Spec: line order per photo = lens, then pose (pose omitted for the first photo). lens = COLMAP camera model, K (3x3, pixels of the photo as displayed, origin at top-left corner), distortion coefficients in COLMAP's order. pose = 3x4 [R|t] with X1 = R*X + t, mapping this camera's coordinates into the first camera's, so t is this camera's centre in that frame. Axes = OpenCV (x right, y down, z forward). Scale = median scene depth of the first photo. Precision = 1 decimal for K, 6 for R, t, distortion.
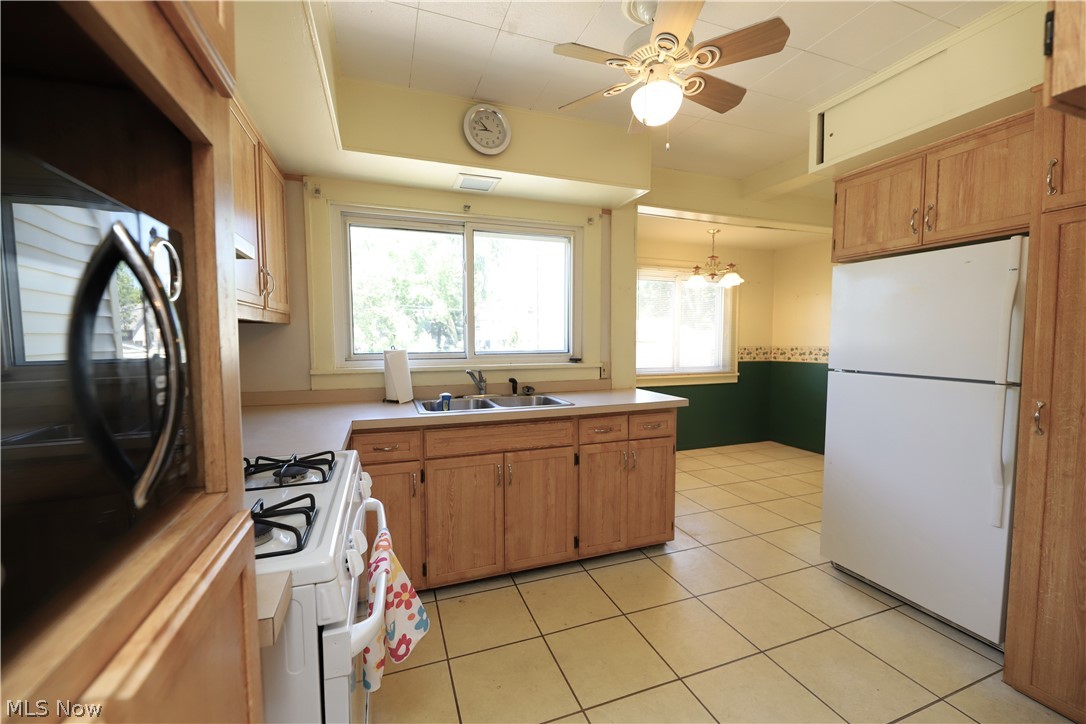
lens RADIAL K [[435.0, 0, 537.4], [0, 435.0, 363.5], [0, 0, 1]] dist [-0.003483, -0.000428]
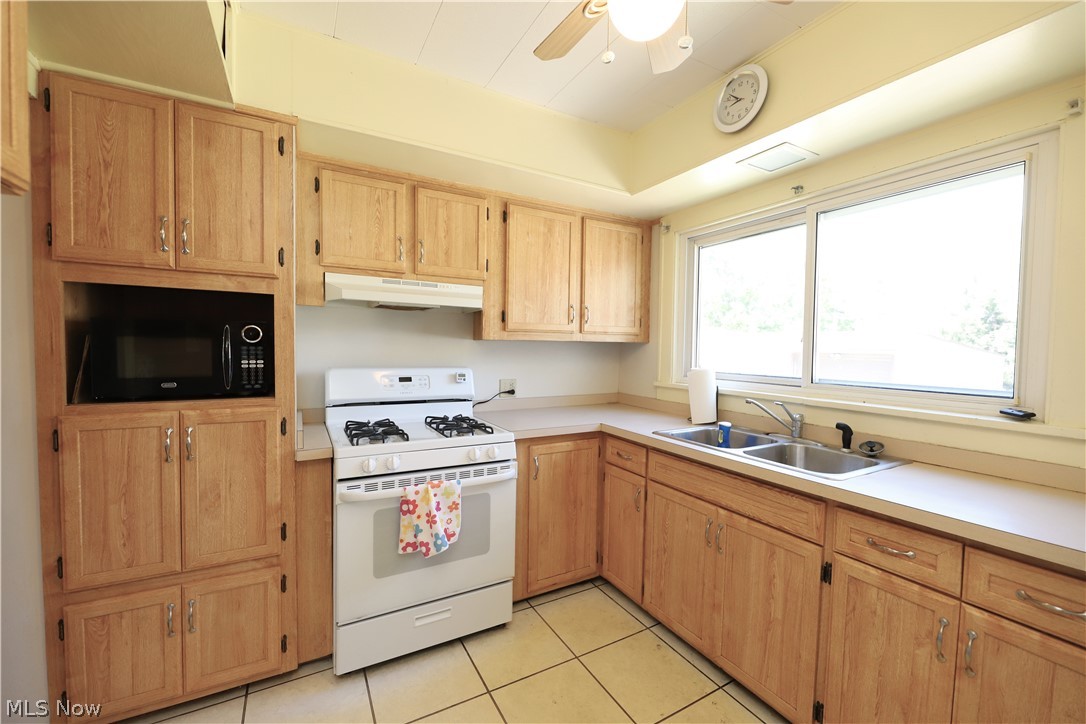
lens RADIAL K [[435.0, 0, 538.2], [0, 435.0, 364.0], [0, 0, 1]] dist [-0.003483, -0.000428]
pose [[0.161443, 0.045281, -0.985843, 0.588105], [-0.080198, 0.996245, 0.032626, -0.046463], [0.983618, 0.073795, 0.164468, 0.502393]]
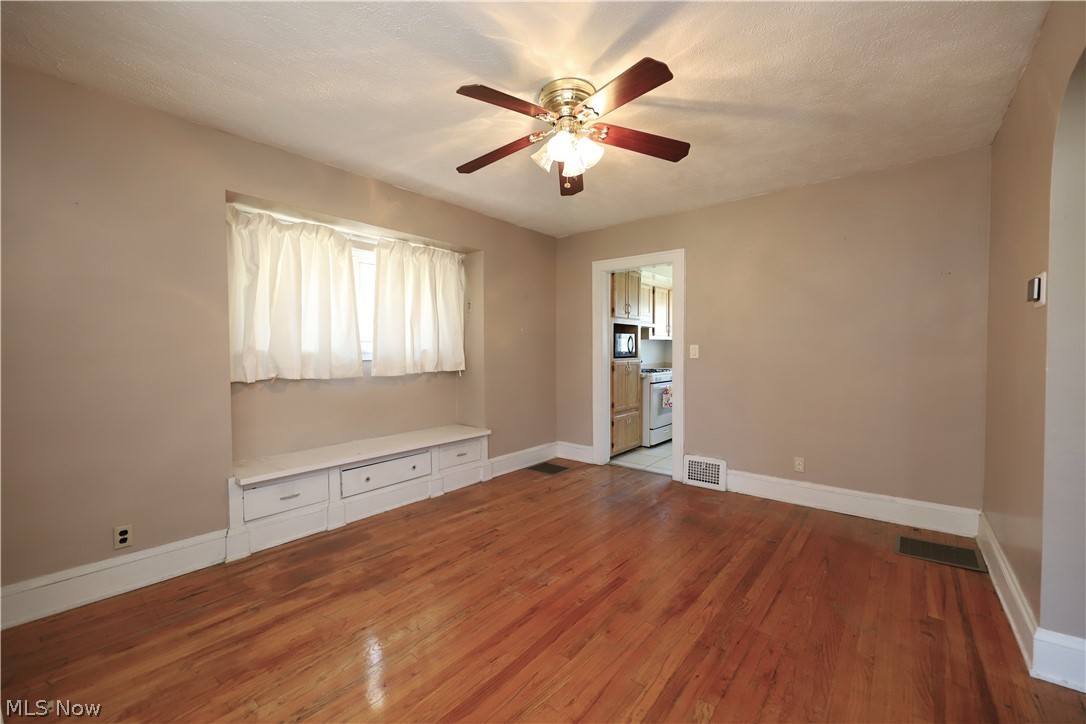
lens RADIAL K [[435.0, 0, 538.0], [0, 435.0, 361.6], [0, 0, 1]] dist [-0.003483, -0.000428]
pose [[0.504497, 0.027303, -0.862982, 1.483959], [-0.053635, 0.998561, 0.000237, 0.107858], [0.861746, 0.046166, 0.505235, -1.319164]]
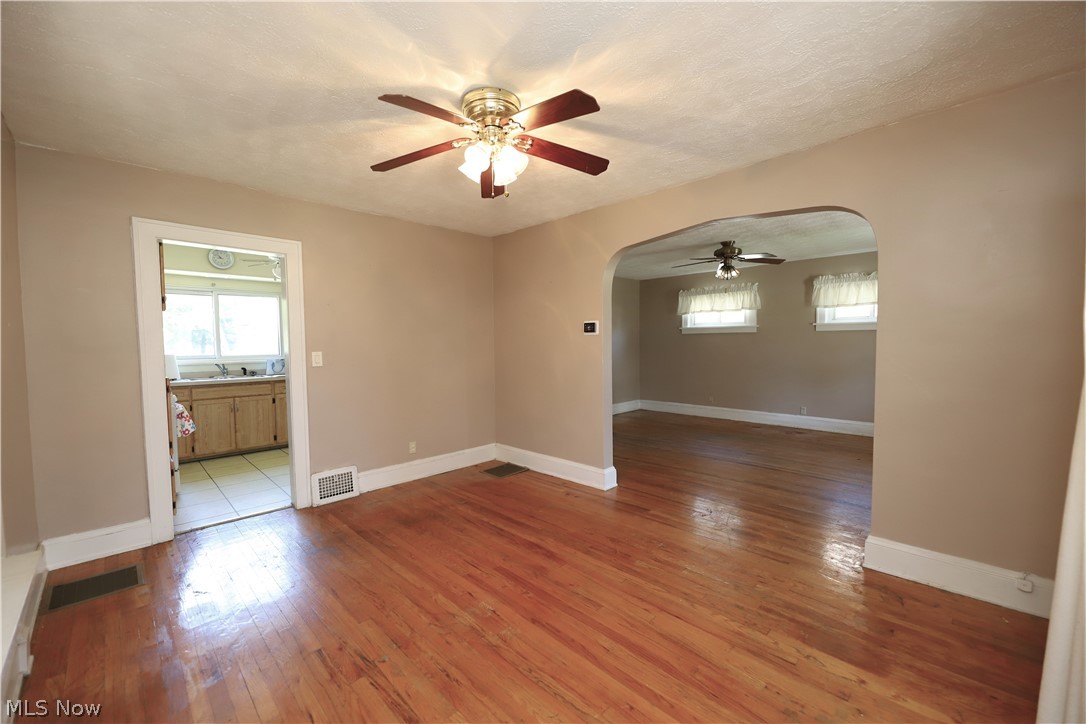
lens RADIAL K [[435.0, 0, 540.2], [0, 435.0, 365.7], [0, 0, 1]] dist [-0.003483, -0.000428]
pose [[0.905955, -0.026824, 0.422523, 0.399995], [0.032252, 0.999464, -0.005701, 0.094578], [-0.422144, 0.018792, 0.906334, -1.671054]]
